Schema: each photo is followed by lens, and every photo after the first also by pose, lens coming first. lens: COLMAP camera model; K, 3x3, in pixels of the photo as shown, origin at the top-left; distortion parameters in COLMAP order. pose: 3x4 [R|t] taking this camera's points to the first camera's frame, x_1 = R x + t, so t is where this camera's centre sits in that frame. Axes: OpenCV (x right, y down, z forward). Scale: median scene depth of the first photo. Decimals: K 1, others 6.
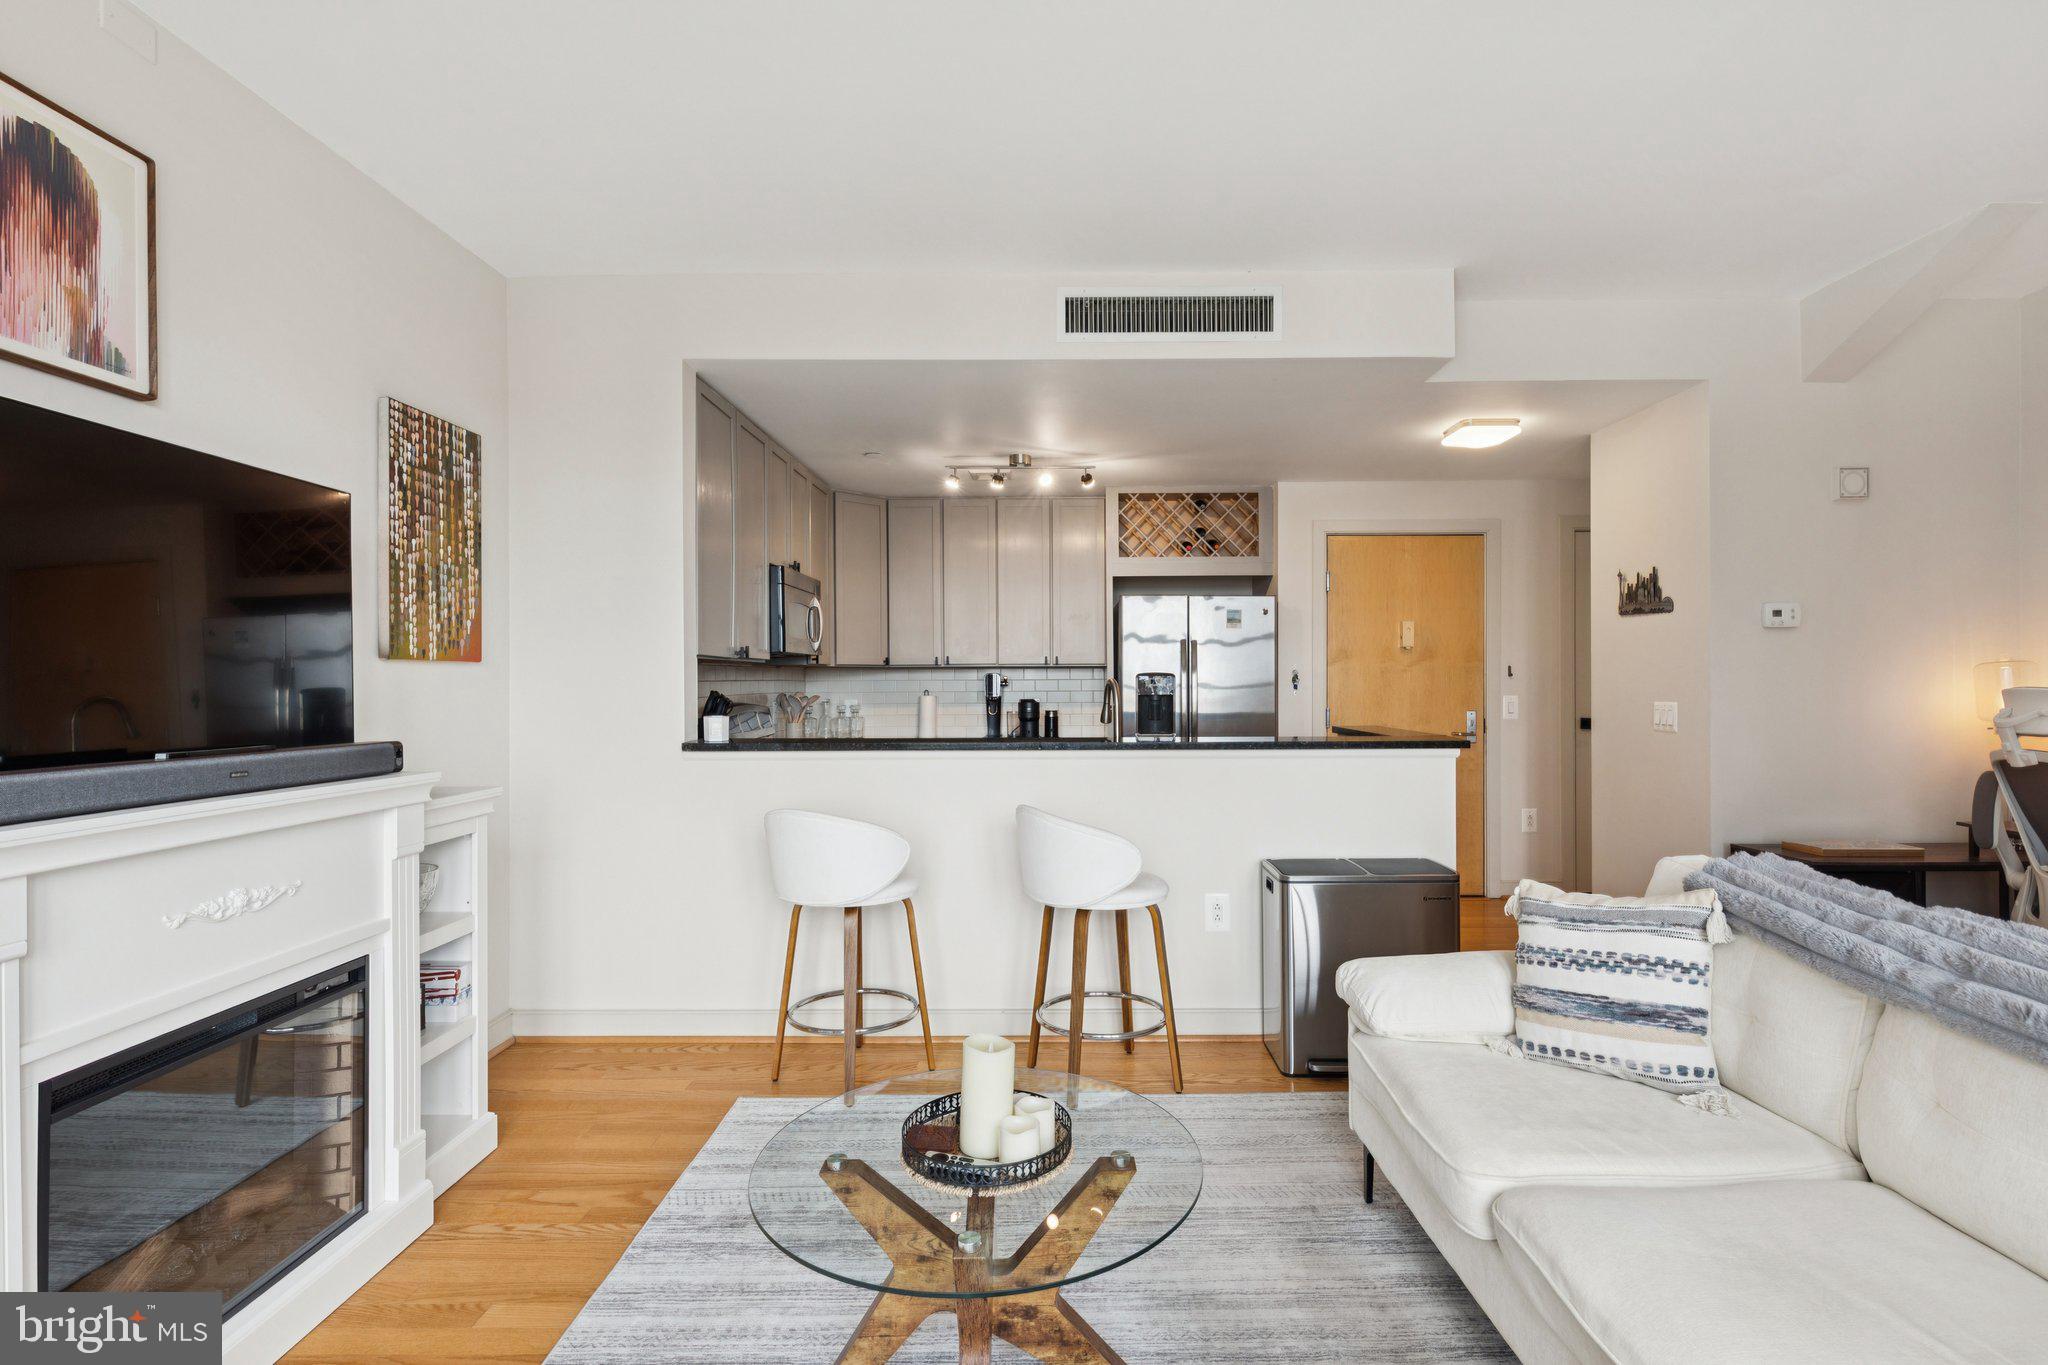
lens RADIAL K [[983.0, 0, 1045.9], [0, 983.0, 686.4], [0, 0, 1]] dist [0.004107, 0.000124]
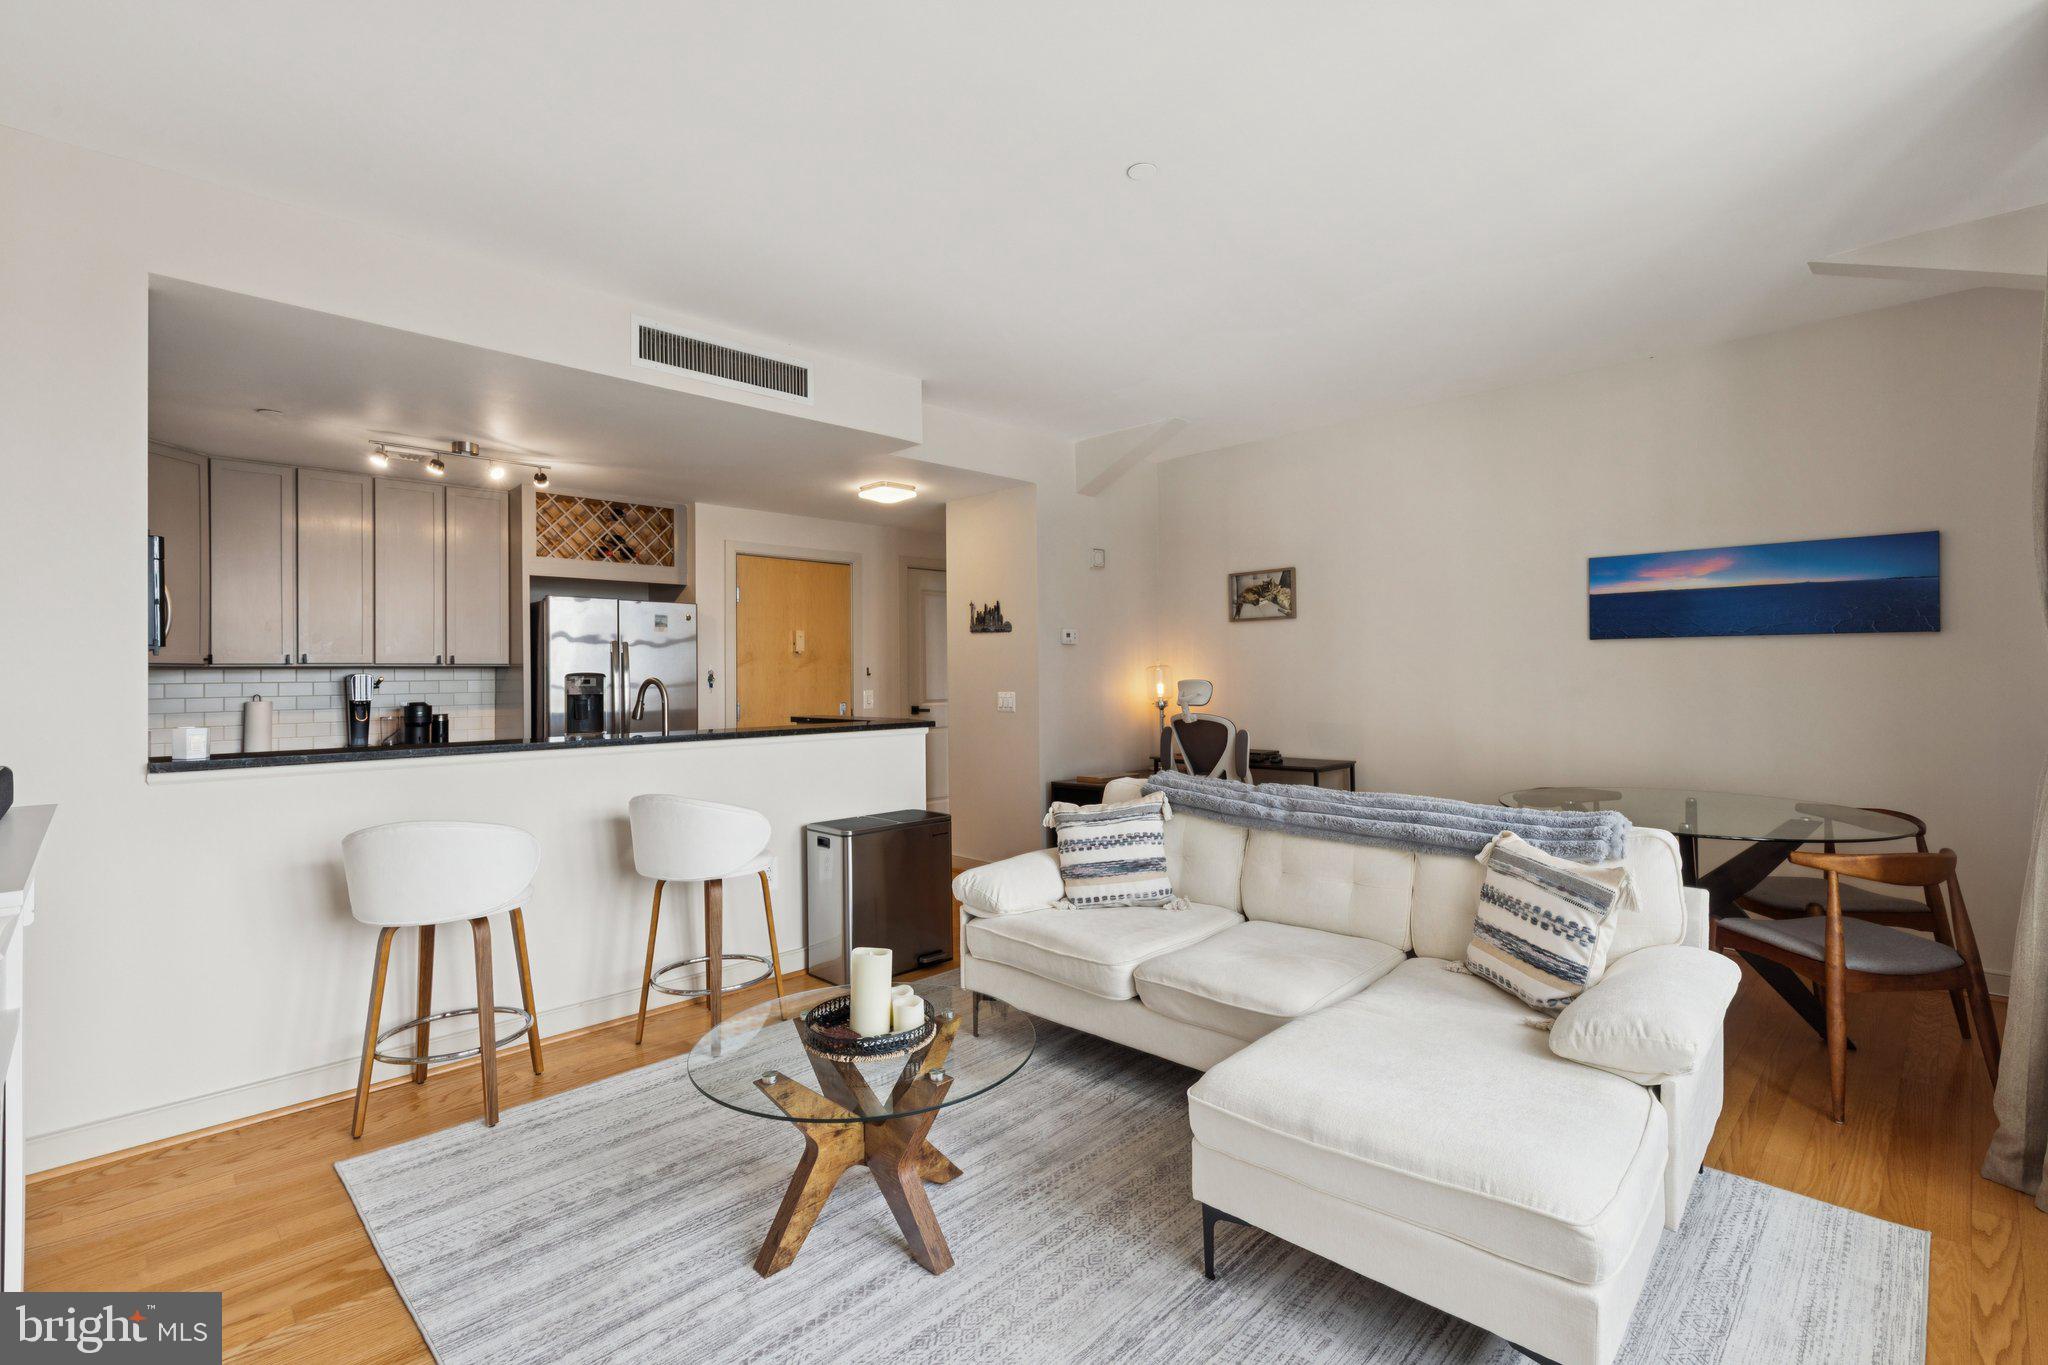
lens RADIAL K [[923.0, 0, 1025.5], [0, 923.0, 673.5], [0, 0, 1]] dist [0.017946, -0.000076]
pose [[0.706888, -0.001448, 0.707324, -0.440869], [0.010946, 0.999901, -0.008893, 0.000993], [-0.707241, 0.014029, 0.706834, -0.016218]]
